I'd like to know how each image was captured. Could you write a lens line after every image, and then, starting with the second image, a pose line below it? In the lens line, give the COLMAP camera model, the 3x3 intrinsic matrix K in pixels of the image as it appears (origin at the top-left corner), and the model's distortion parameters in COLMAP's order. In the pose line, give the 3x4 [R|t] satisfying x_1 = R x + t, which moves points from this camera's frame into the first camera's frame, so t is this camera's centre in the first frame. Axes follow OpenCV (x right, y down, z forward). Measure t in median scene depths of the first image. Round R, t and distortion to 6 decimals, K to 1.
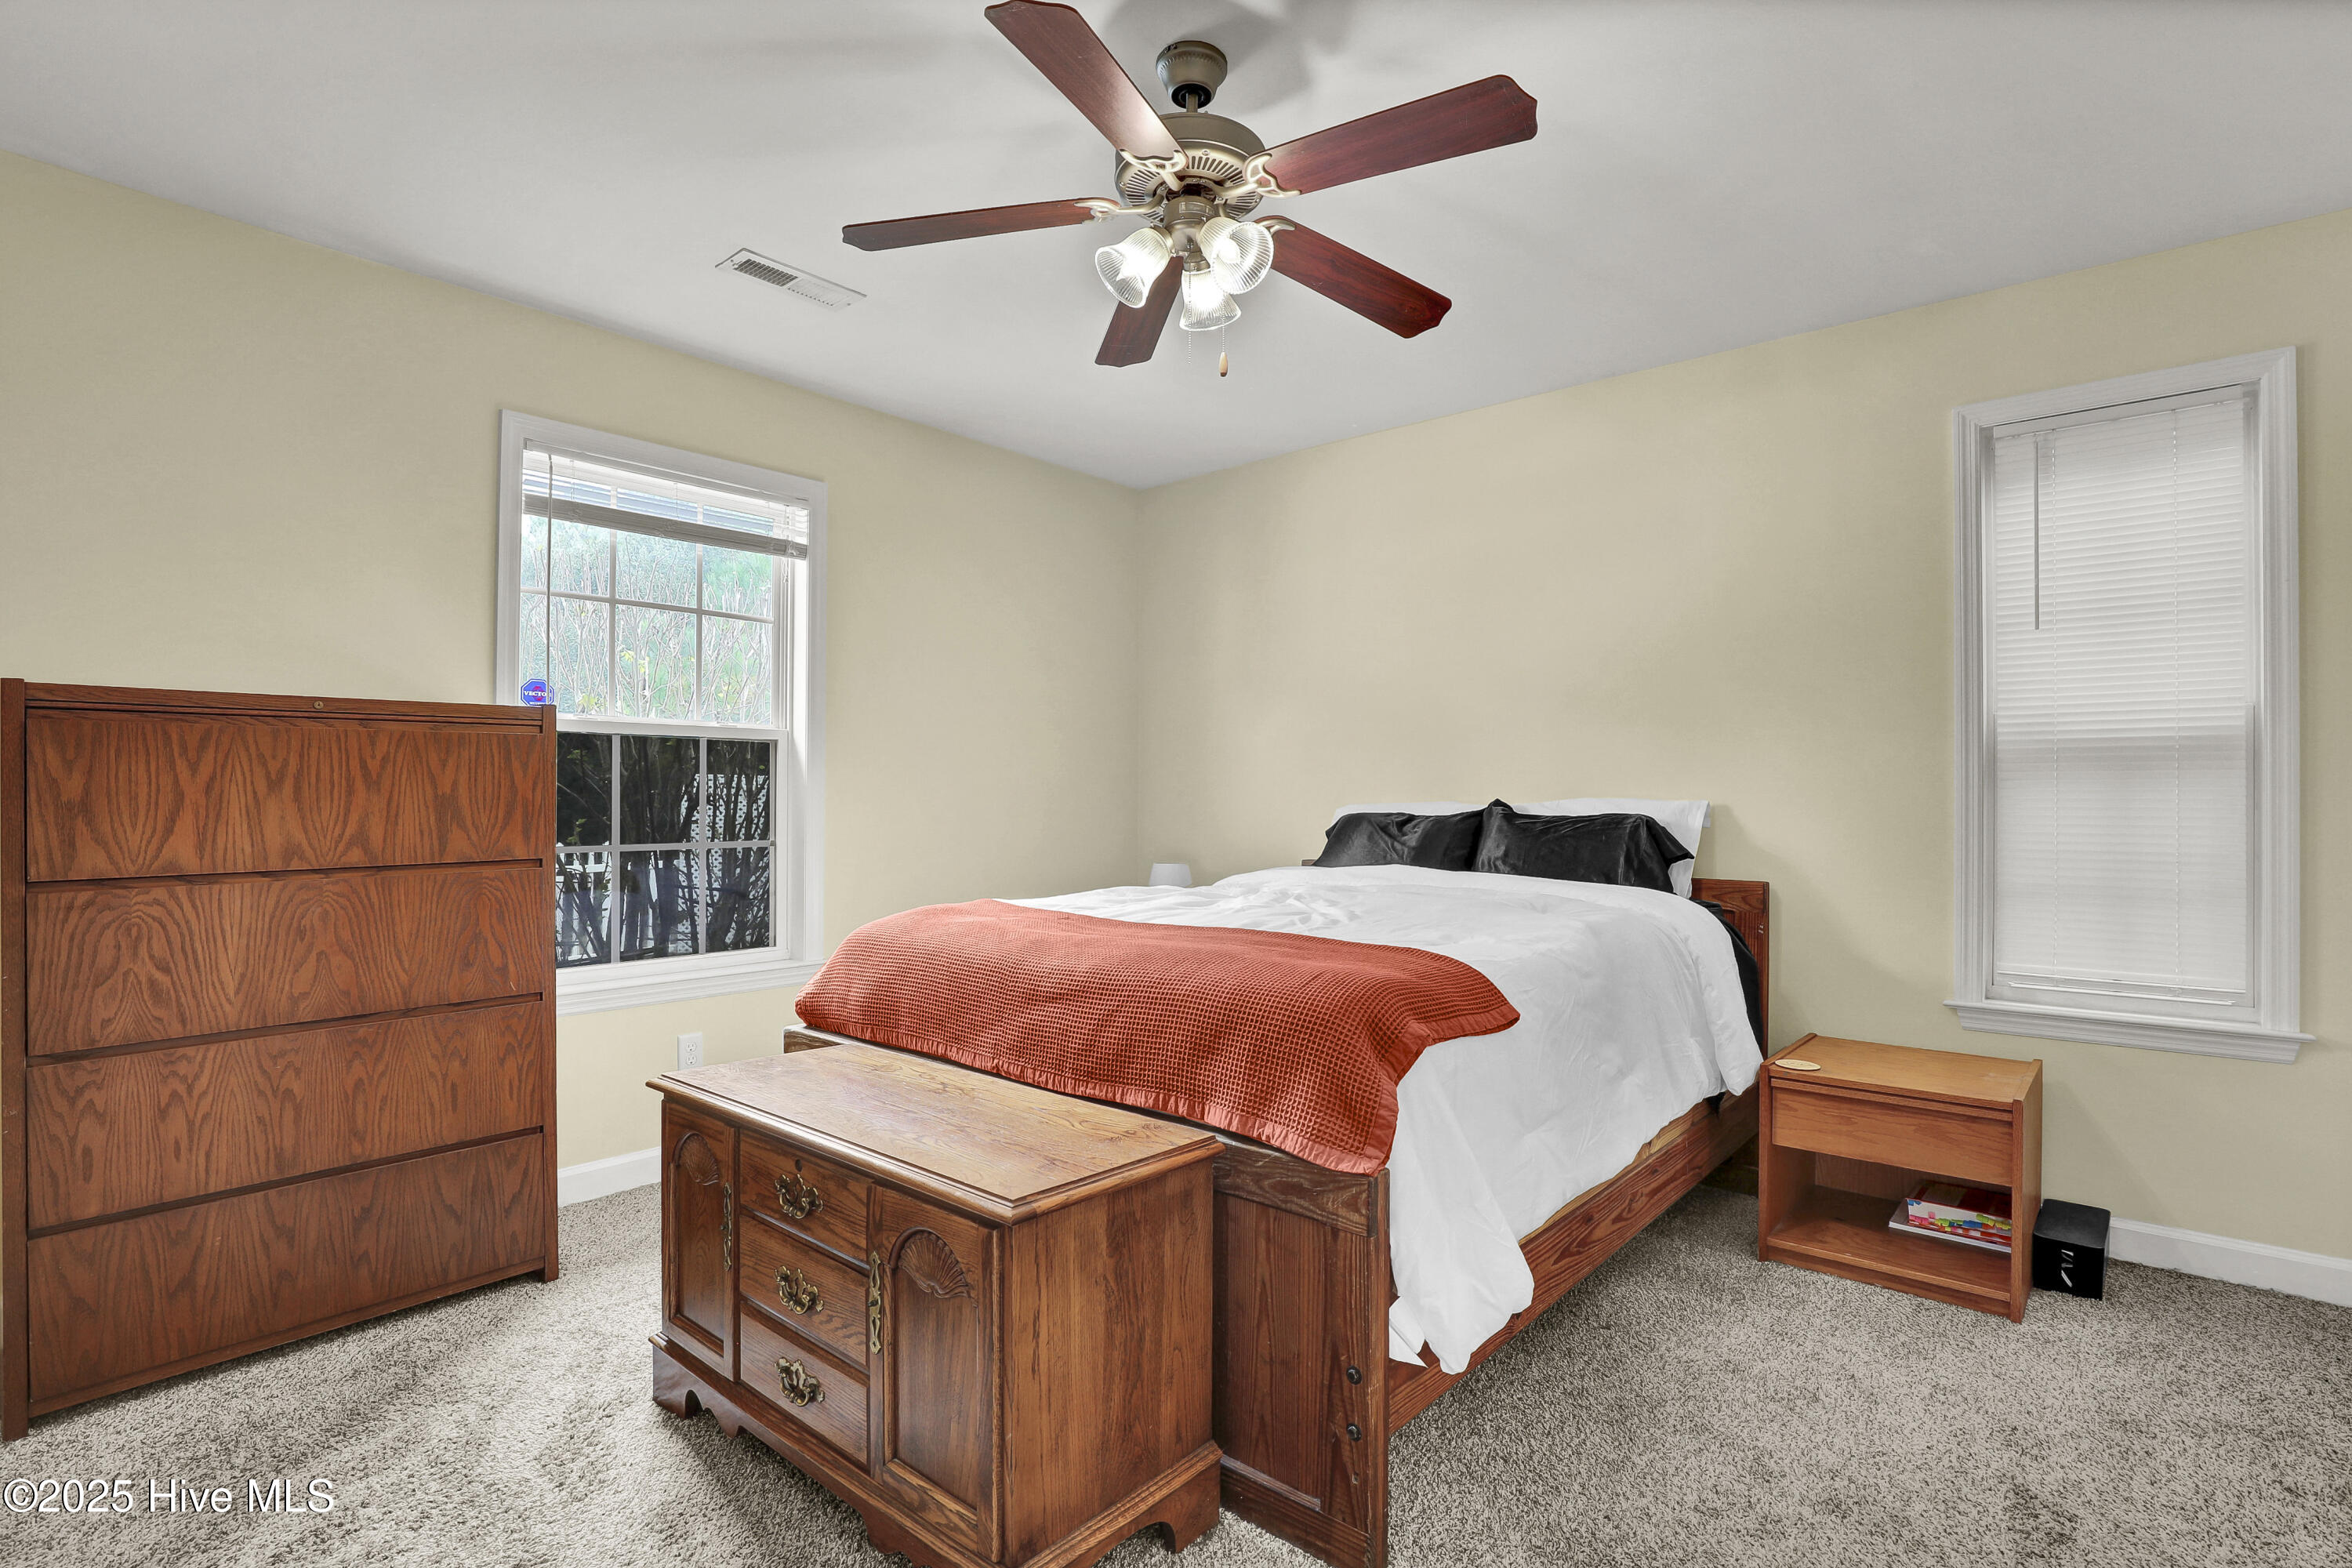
lens RADIAL K [[1097.2, 0, 1188.1], [0, 1097.2, 791.6], [0, 0, 1]] dist [-0.022180, 0.001048]
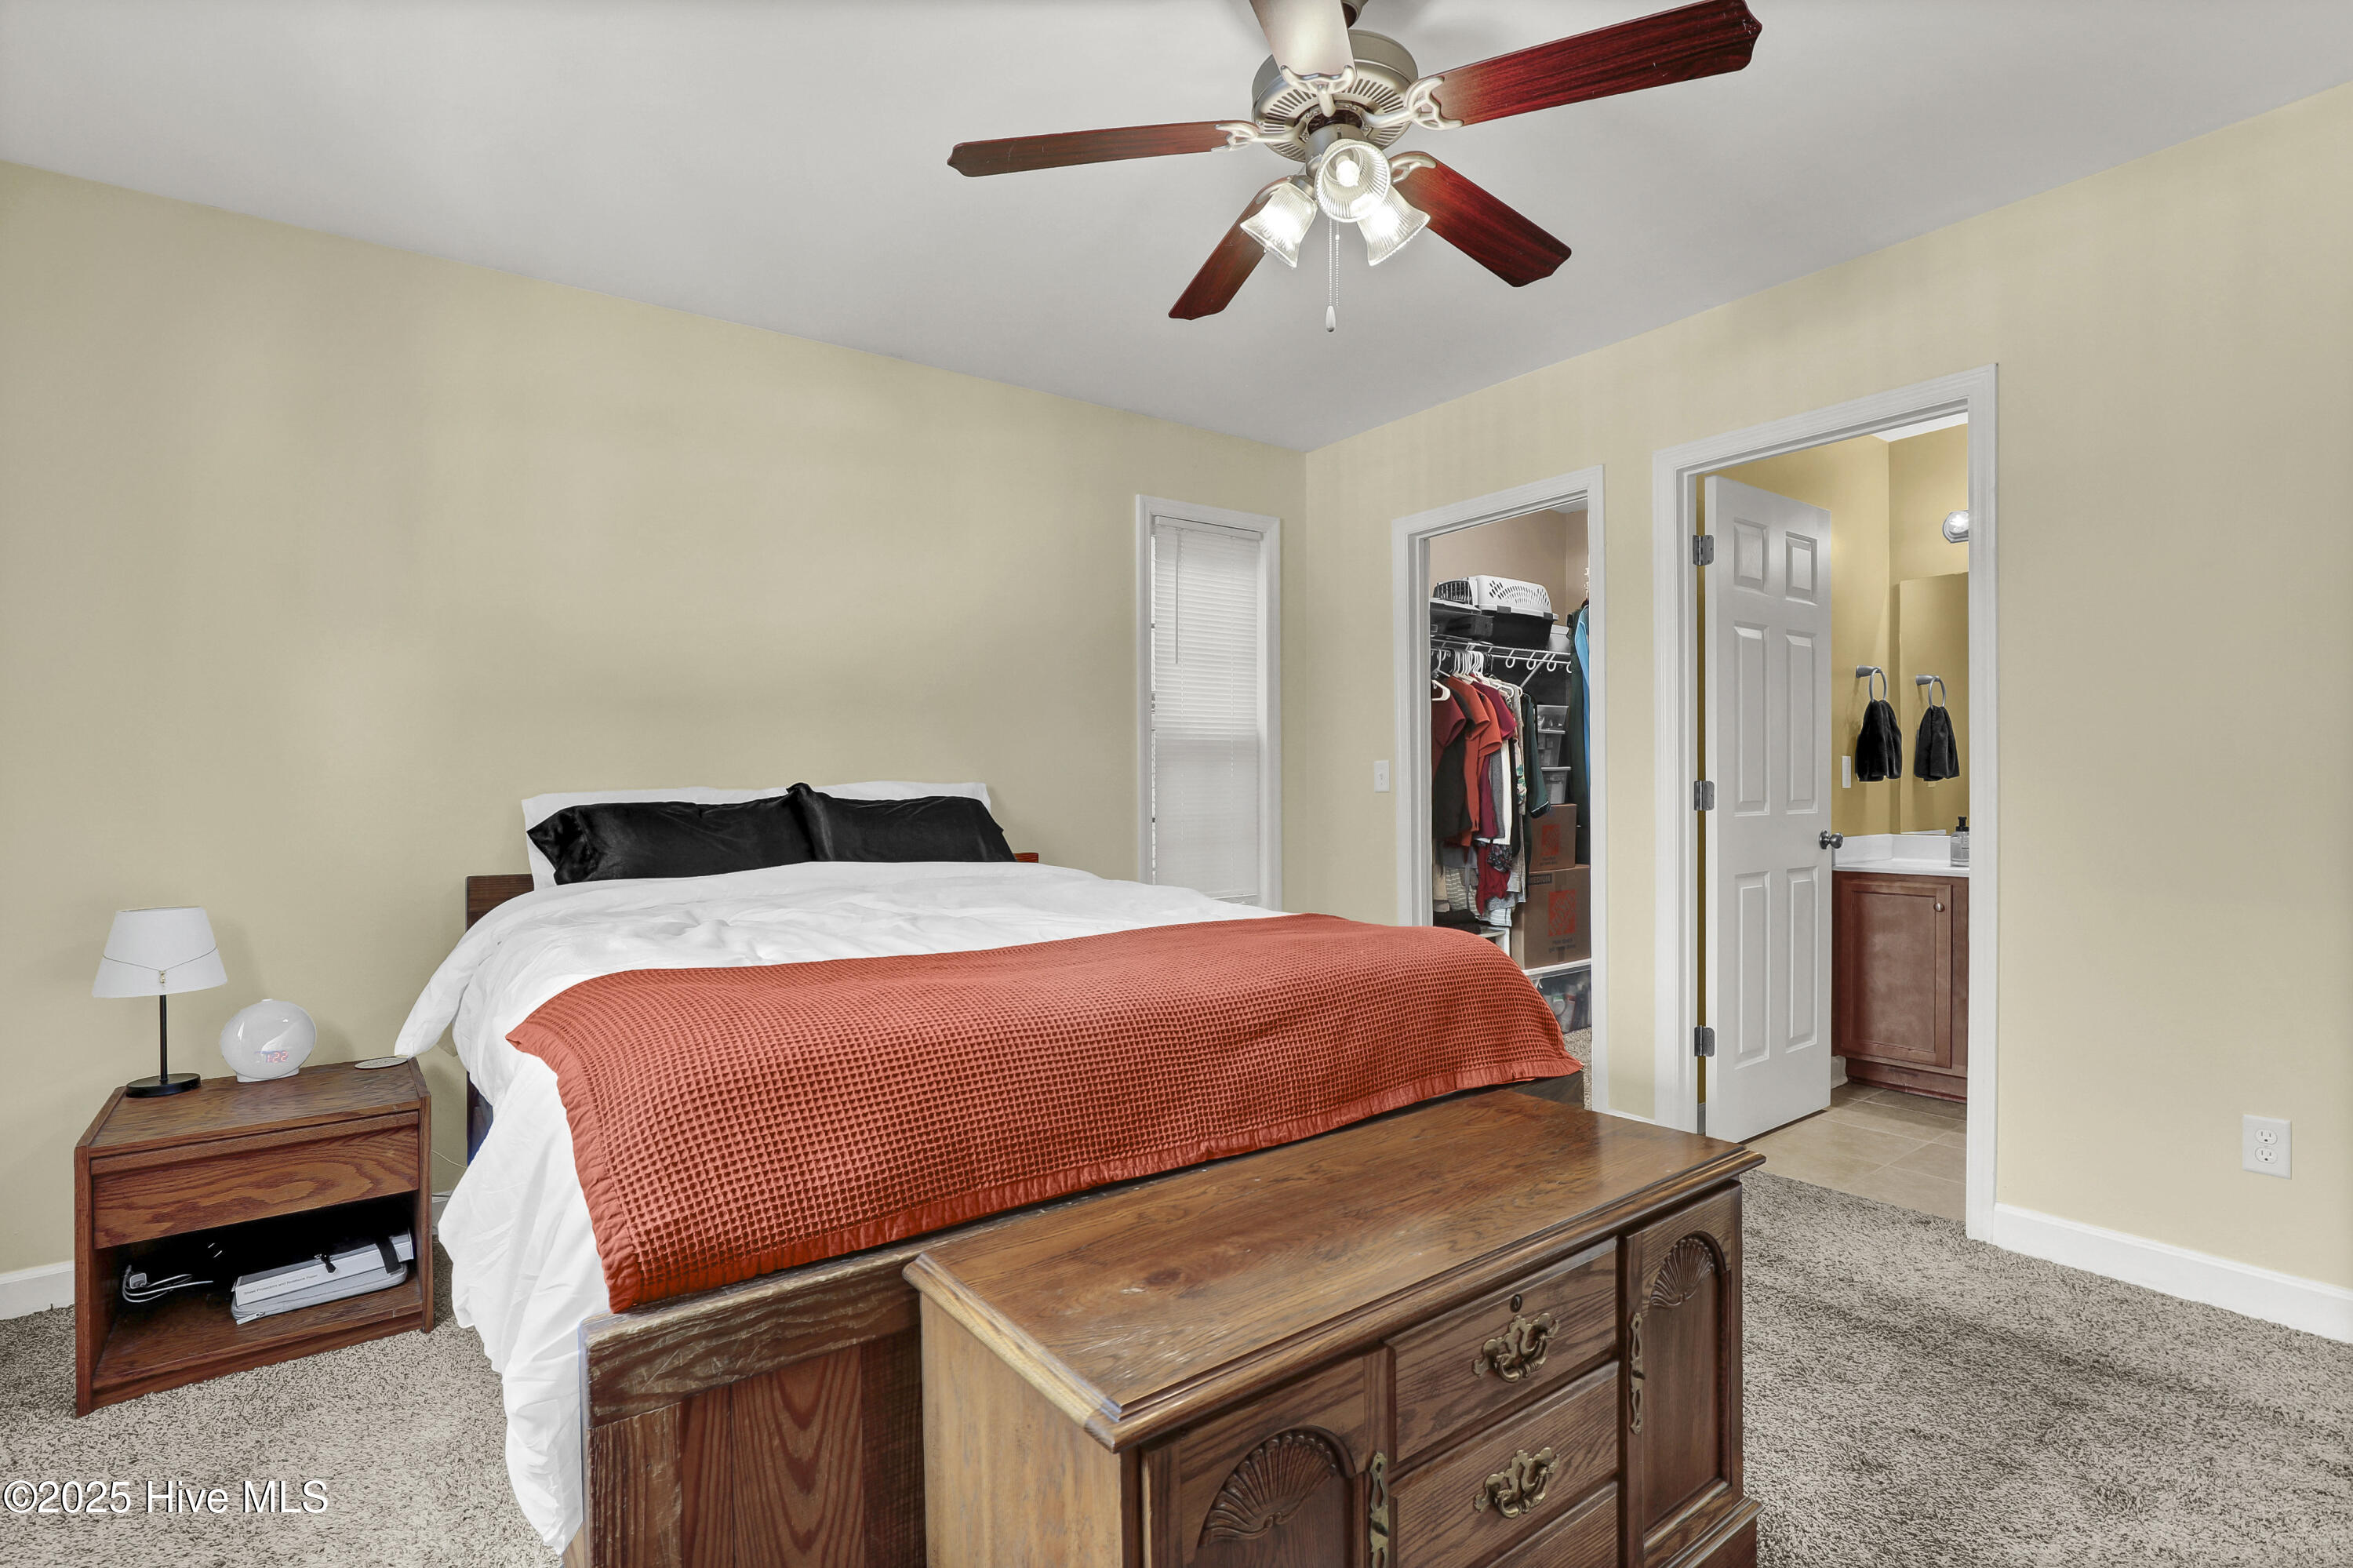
lens RADIAL K [[1097.7, 0, 1173.6], [0, 1097.7, 789.5], [0, 0, 1]] dist [-0.022180, 0.001048]
pose [[0.241376, -0.010368, 0.970376, -1.074148], [0.005332, 0.999942, 0.009358, 0.009641], [-0.970417, 0.002916, 0.241417, 1.043161]]
